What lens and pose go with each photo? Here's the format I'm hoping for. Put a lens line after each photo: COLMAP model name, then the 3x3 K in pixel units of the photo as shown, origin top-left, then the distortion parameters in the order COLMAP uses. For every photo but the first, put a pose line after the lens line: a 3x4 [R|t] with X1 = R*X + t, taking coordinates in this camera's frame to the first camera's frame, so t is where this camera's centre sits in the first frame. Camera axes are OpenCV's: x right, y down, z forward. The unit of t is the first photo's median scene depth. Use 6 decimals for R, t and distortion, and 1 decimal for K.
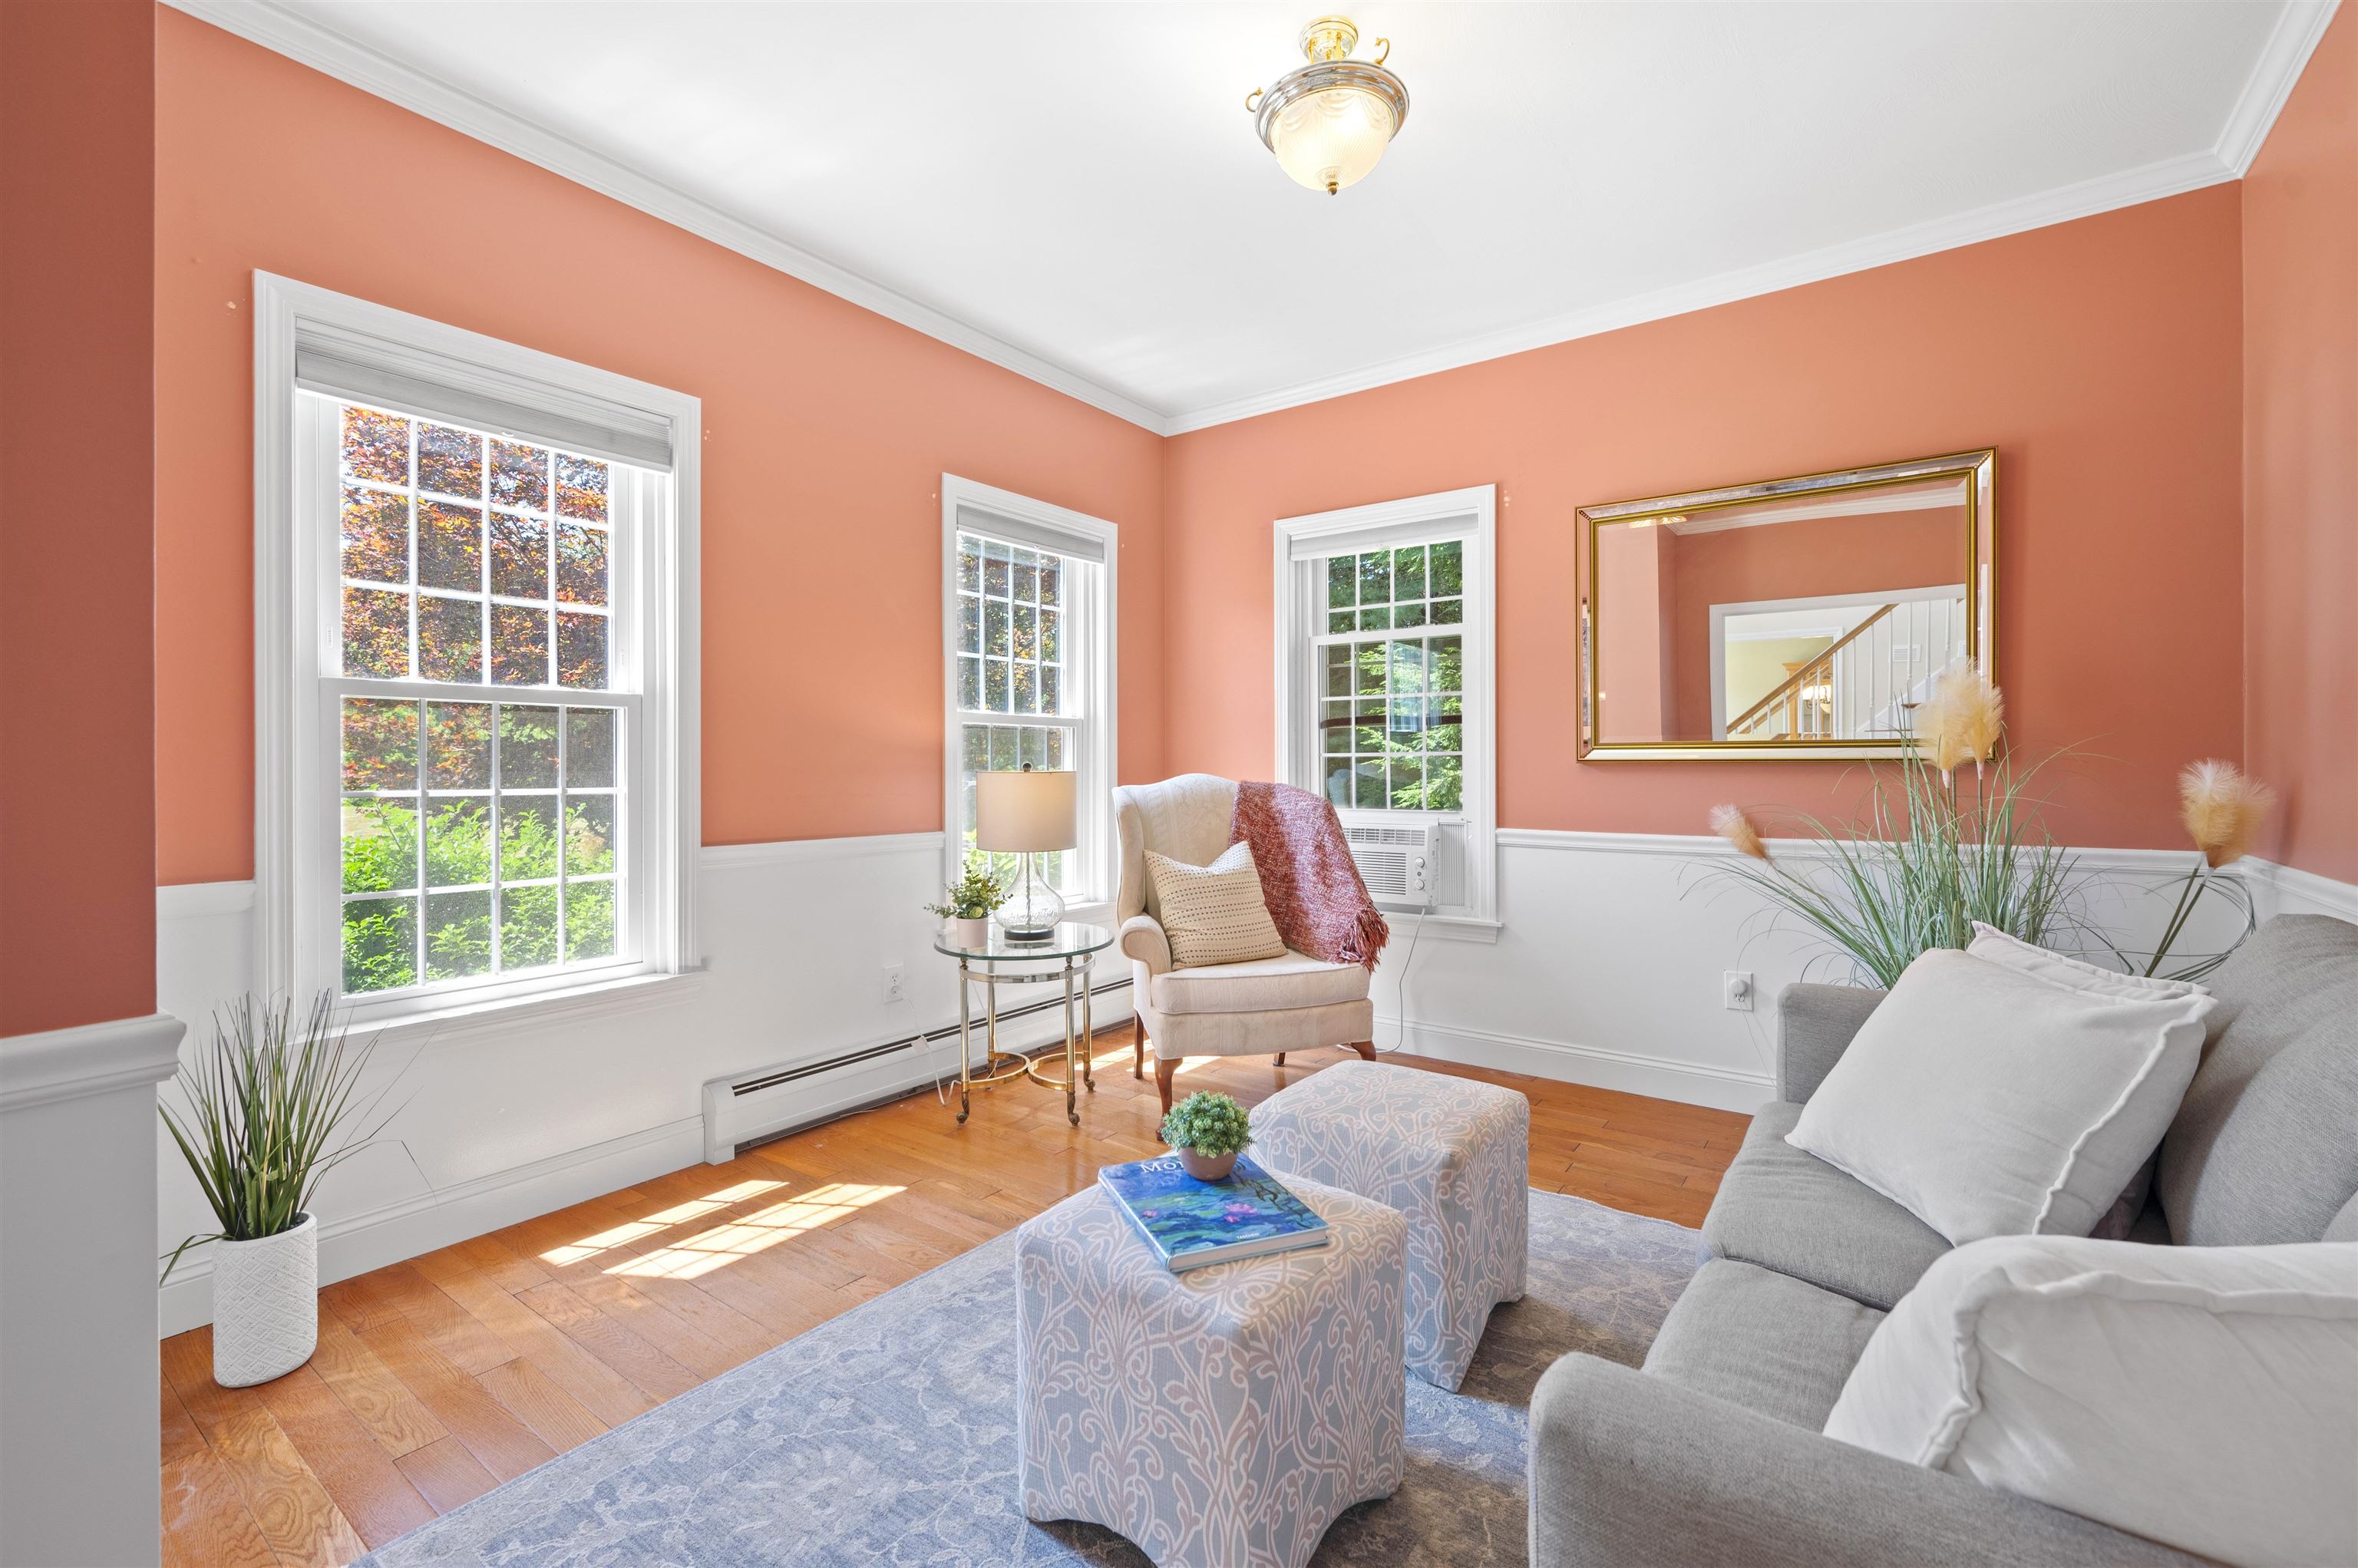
lens RADIAL K [[971.8, 0, 1187.0], [0, 971.8, 768.7], [0, 0, 1]] dist [-0.003141, -0.000490]
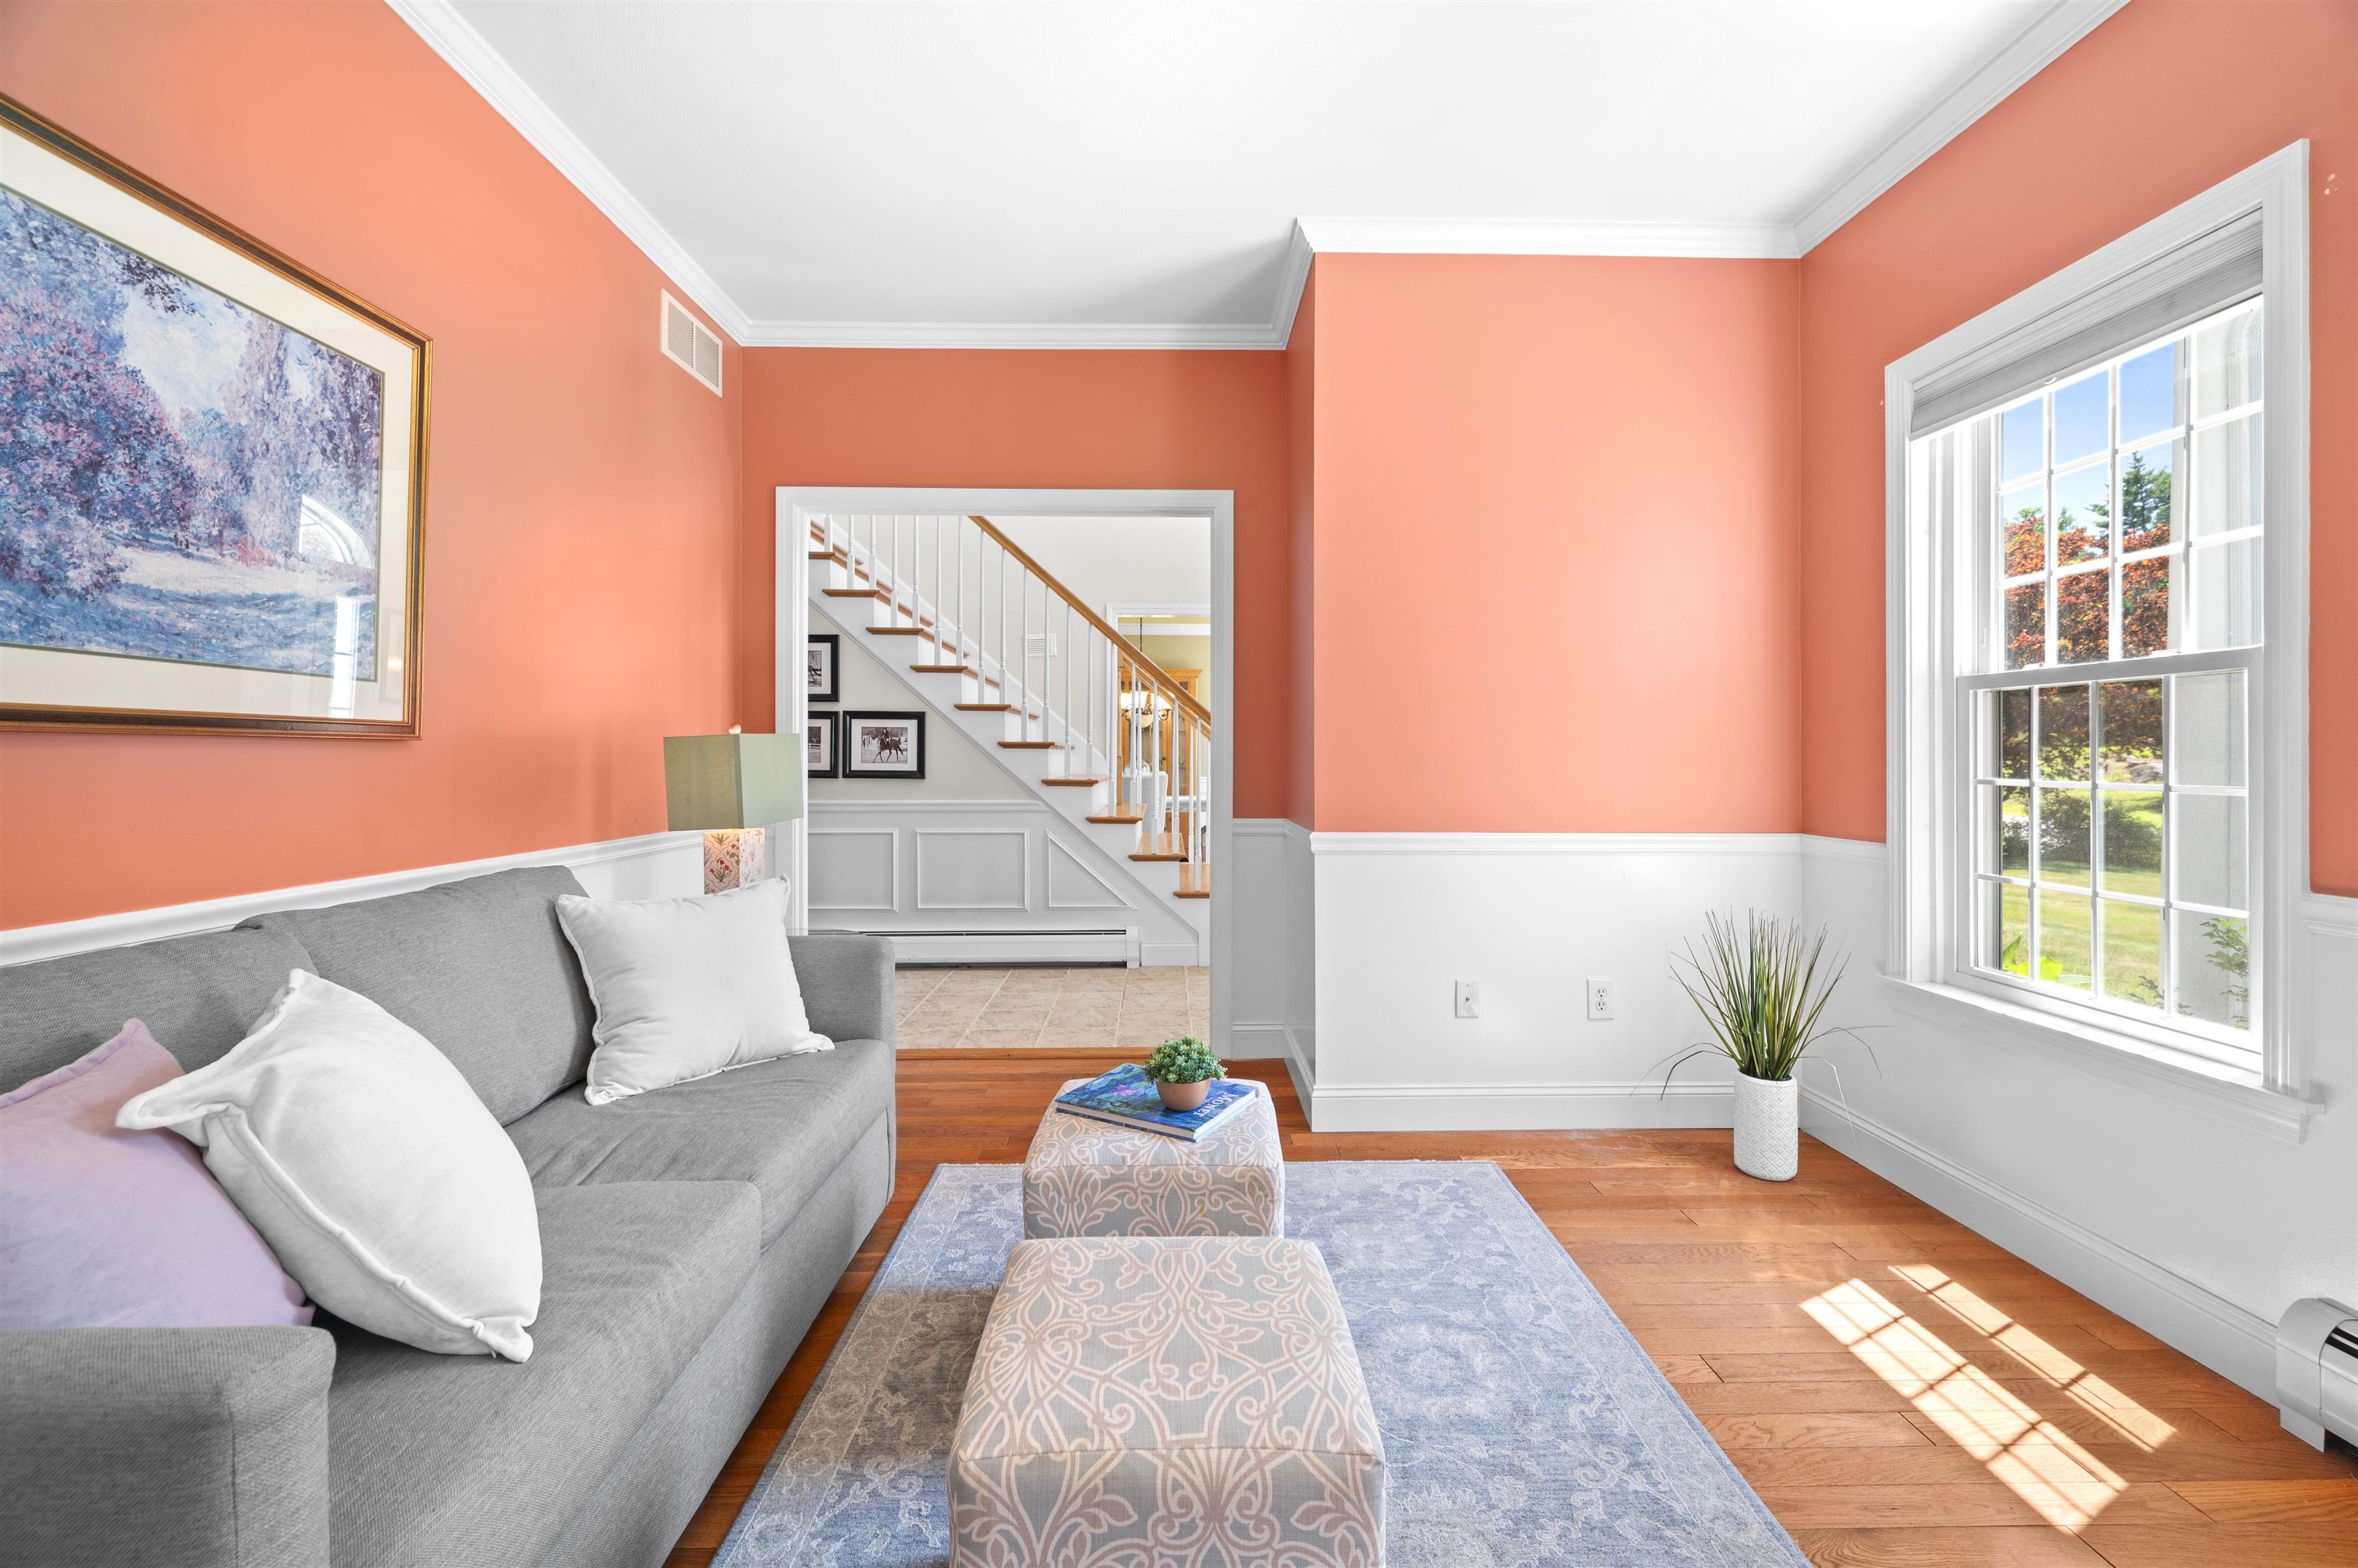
lens RADIAL K [[971.8, 0, 1199.5], [0, 971.8, 759.2], [0, 0, 1]] dist [-0.003141, -0.000490]
pose [[-0.781777, 0.005815, -0.623531, 0.491054], [0.000587, 0.999963, 0.008591, -0.008283], [0.623558, 0.006350, -0.781751, 1.287591]]
